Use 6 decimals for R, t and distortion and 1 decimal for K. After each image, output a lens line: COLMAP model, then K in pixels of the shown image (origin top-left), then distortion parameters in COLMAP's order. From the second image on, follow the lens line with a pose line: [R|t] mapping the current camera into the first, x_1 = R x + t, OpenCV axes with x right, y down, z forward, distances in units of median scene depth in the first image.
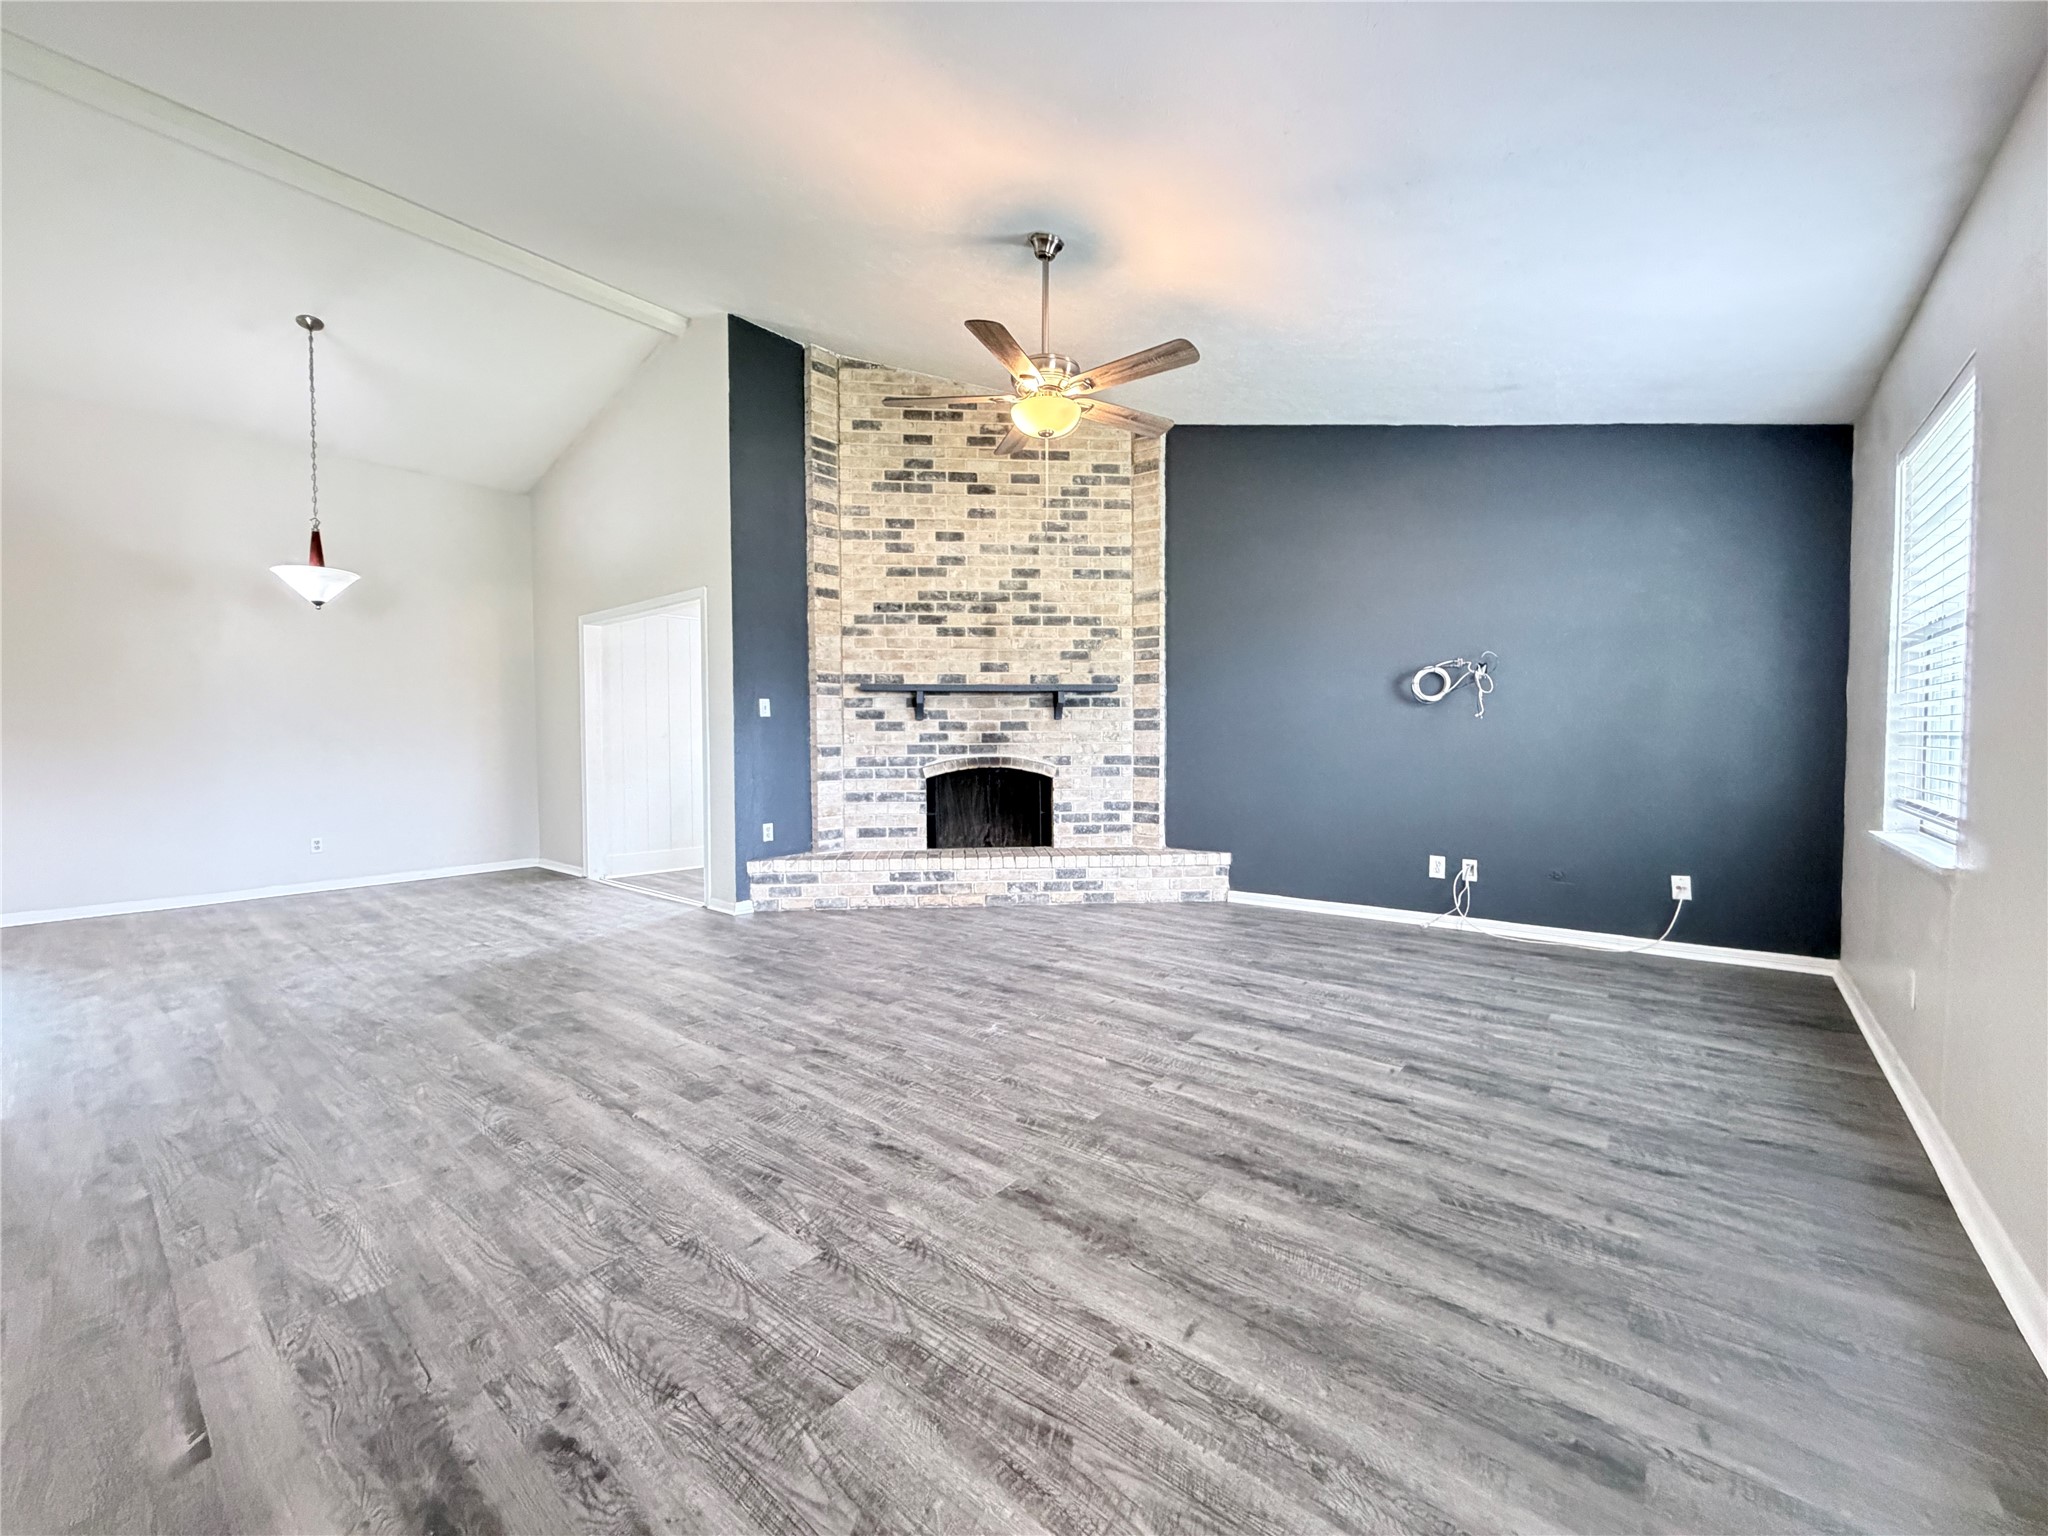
lens RADIAL K [[817.6, 0, 1020.0], [0, 817.6, 765.1], [0, 0, 1]] dist [0.000681, 0.000242]
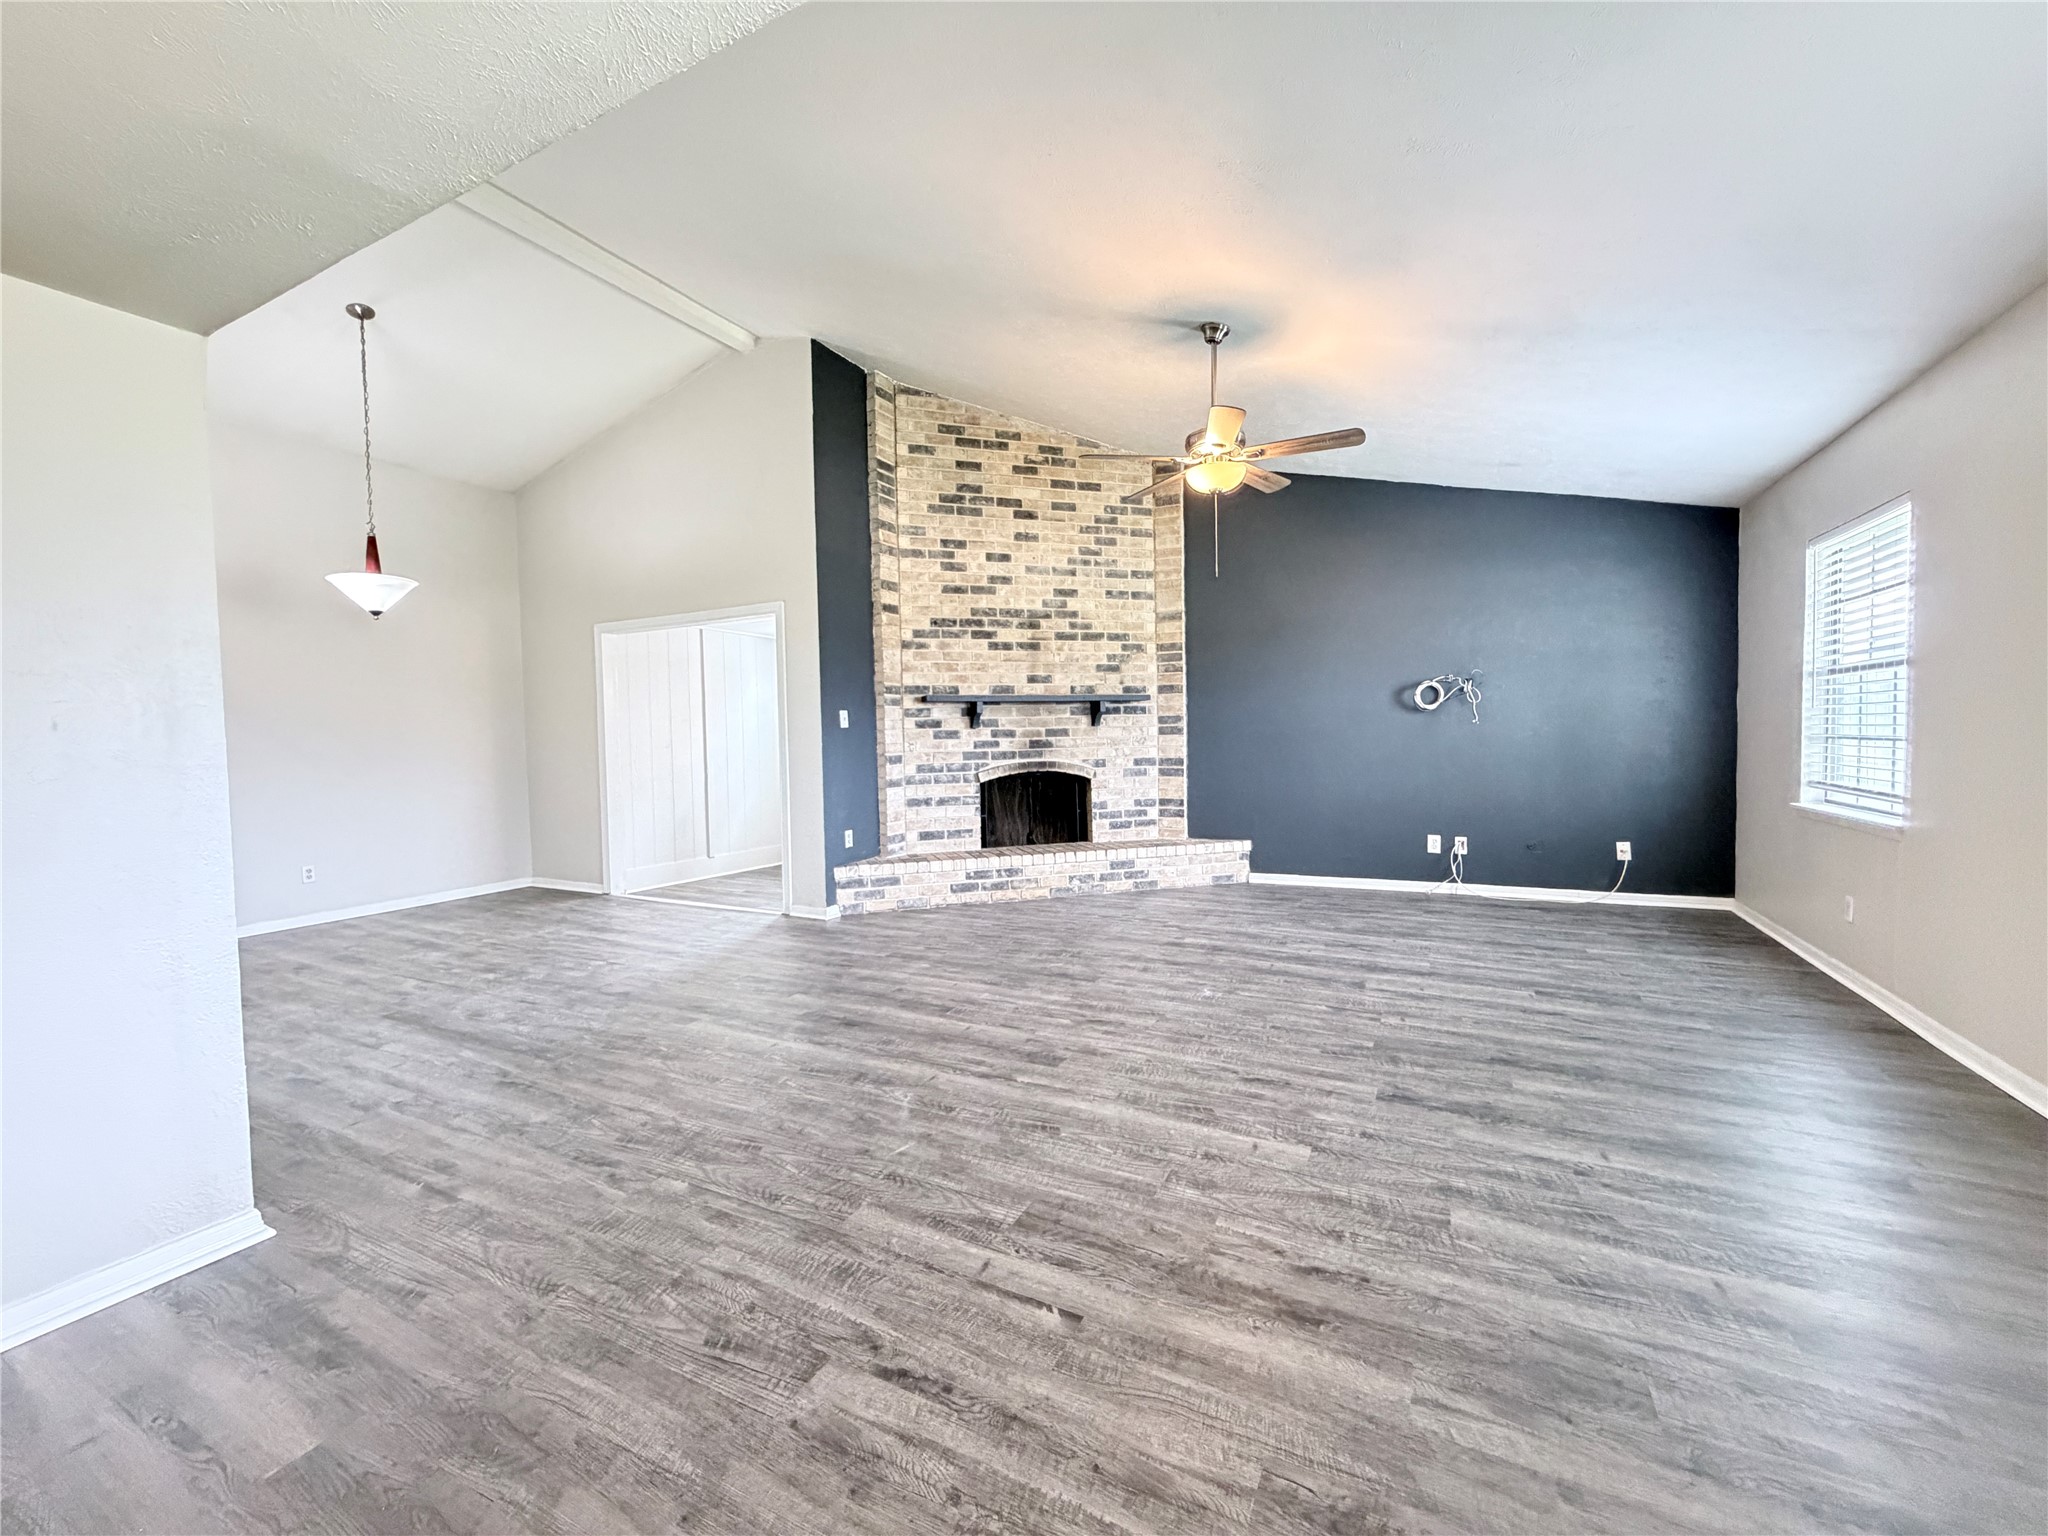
lens RADIAL K [[817.6, 0, 1020.0], [0, 817.6, 765.1], [0, 0, 1]] dist [0.000681, 0.000242]
pose [[0.977324, -0.022169, 0.210584, -0.291436], [0.021517, 0.999754, 0.005387, -0.011662], [-0.210651, -0.000733, 0.977561, -0.057668]]
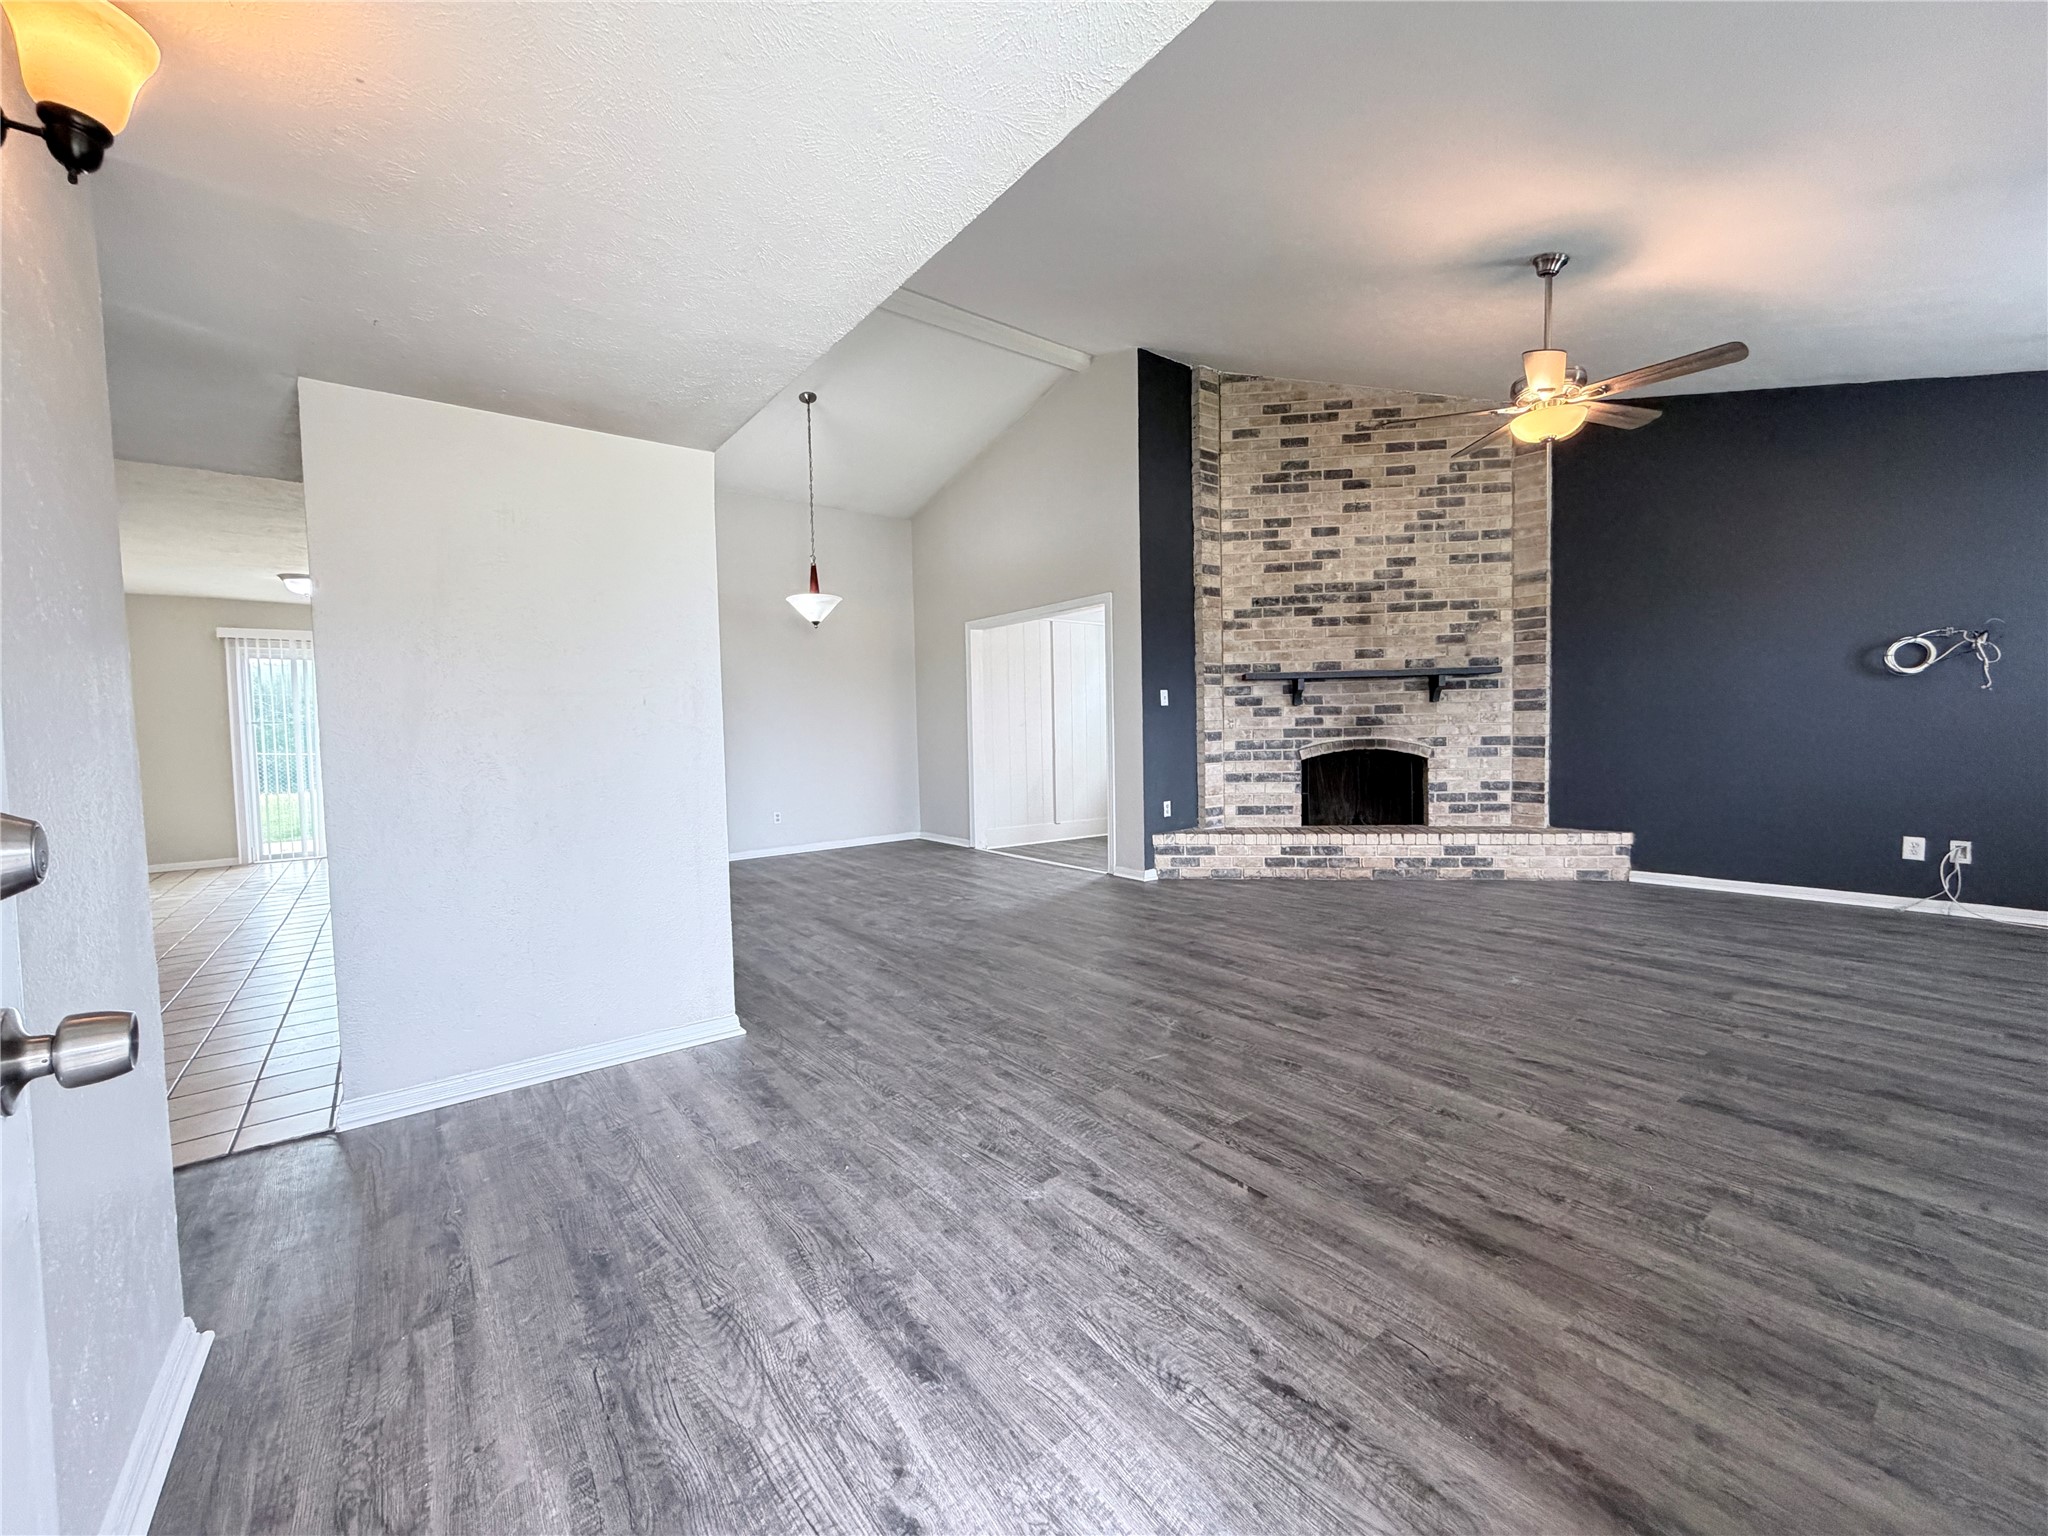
lens RADIAL K [[817.6, 0, 1020.0], [0, 817.6, 765.1], [0, 0, 1]] dist [0.000681, 0.000242]
pose [[0.974620, -0.006413, -0.223774, -0.236925], [0.010673, 0.999784, 0.017834, -0.000131], [0.223611, -0.019770, 0.974478, -0.127685]]
